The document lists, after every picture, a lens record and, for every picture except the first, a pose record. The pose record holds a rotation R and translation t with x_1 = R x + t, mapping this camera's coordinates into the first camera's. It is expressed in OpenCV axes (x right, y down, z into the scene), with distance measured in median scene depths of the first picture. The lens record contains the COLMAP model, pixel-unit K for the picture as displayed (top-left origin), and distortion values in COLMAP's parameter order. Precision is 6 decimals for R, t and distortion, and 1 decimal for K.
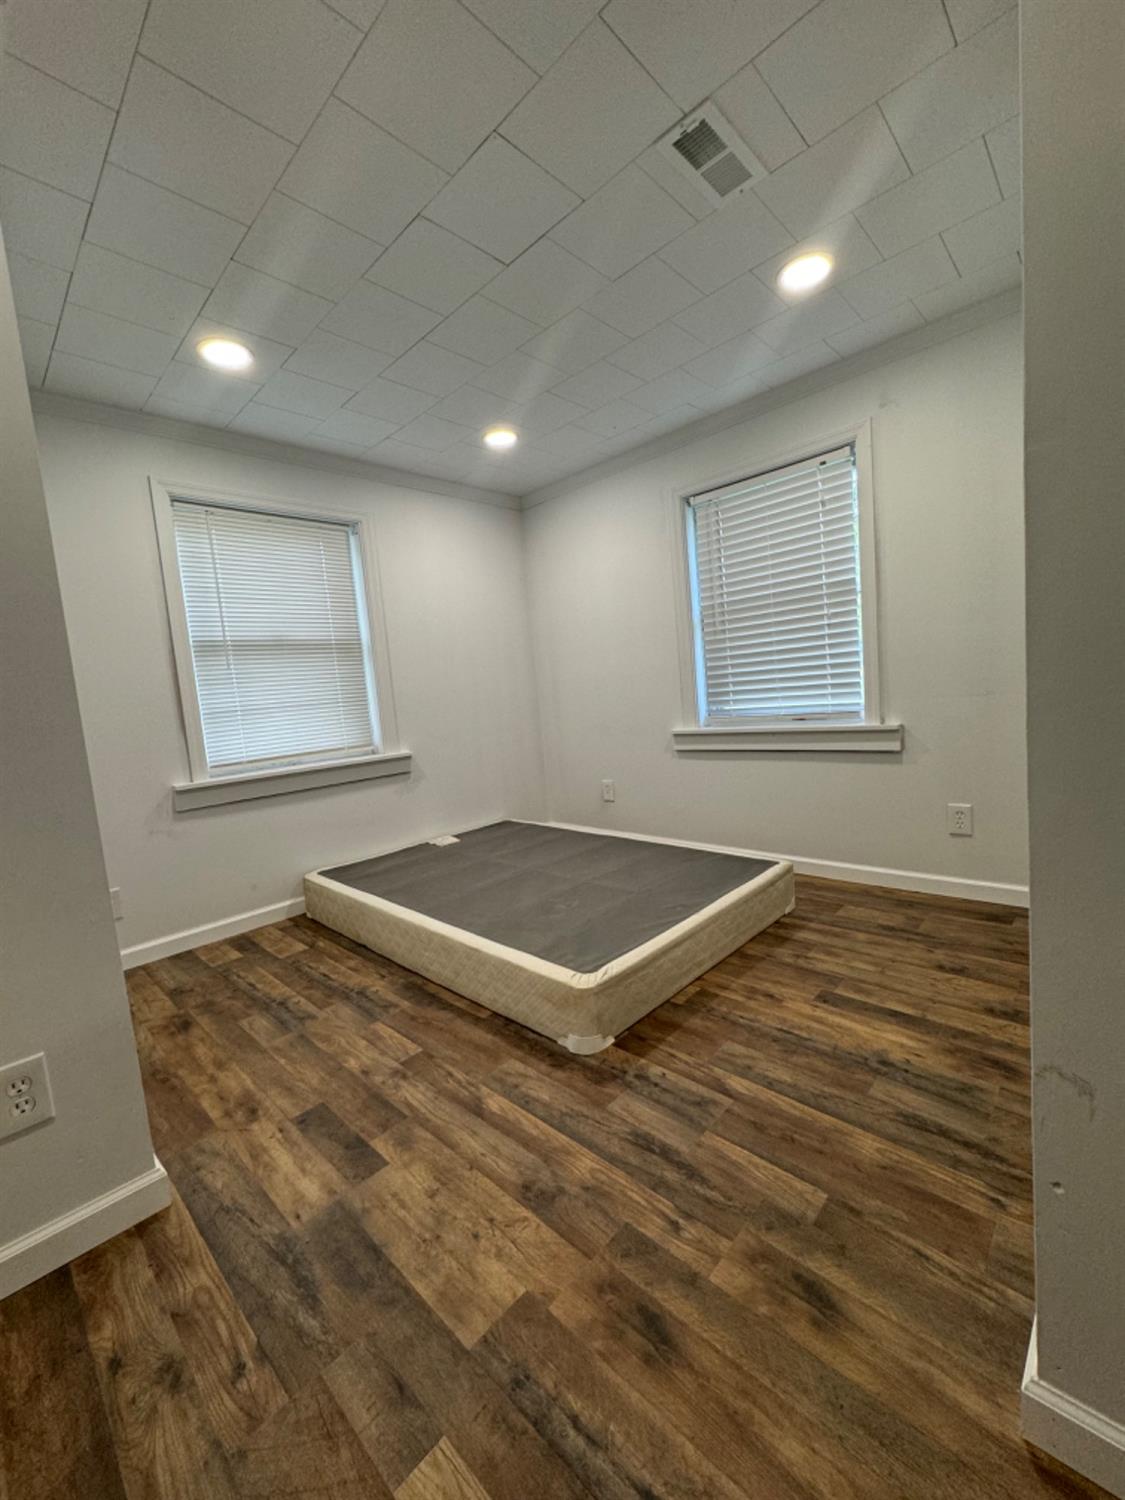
lens RADIAL K [[600.5, 0, 562.1], [0, 600.5, 748.9], [0, 0, 1]] dist [-0.003861, 0.000730]
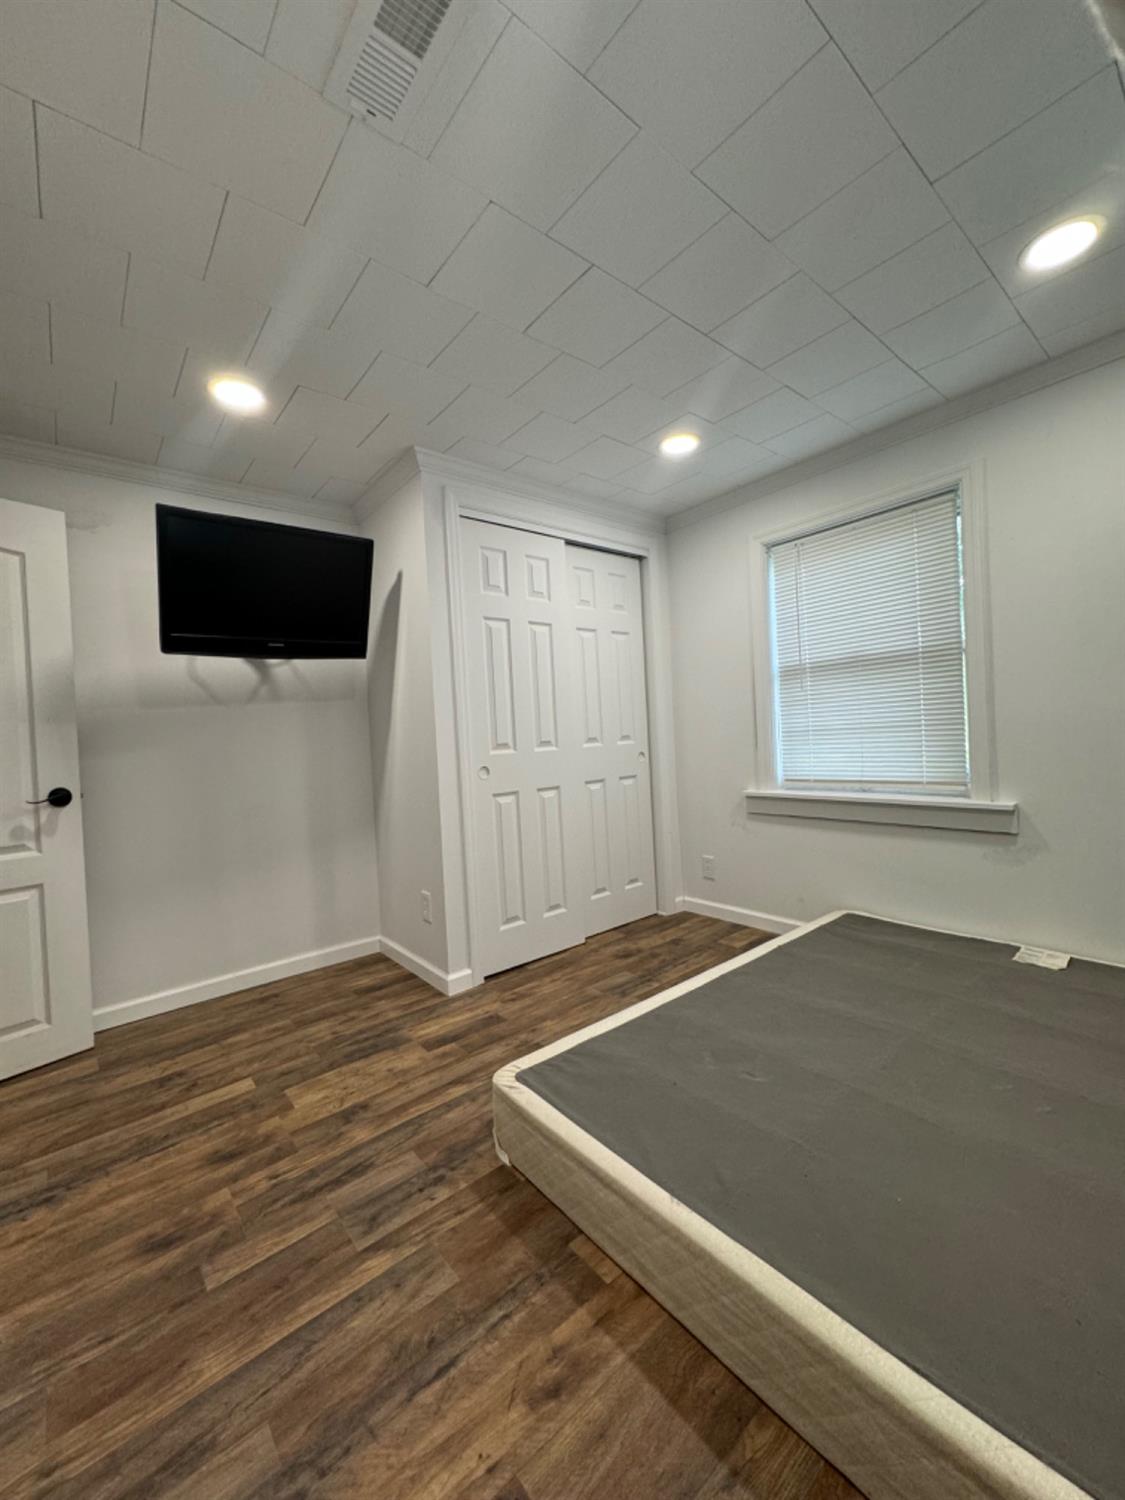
lens RADIAL K [[600.5, 0, 569.1], [0, 600.5, 750.6], [0, 0, 1]] dist [-0.003861, 0.000730]
pose [[-0.105661, 0.118423, -0.987325, 1.071654], [-0.031480, 0.991987, 0.122351, -0.288778], [0.993904, 0.044009, -0.101087, 1.394183]]
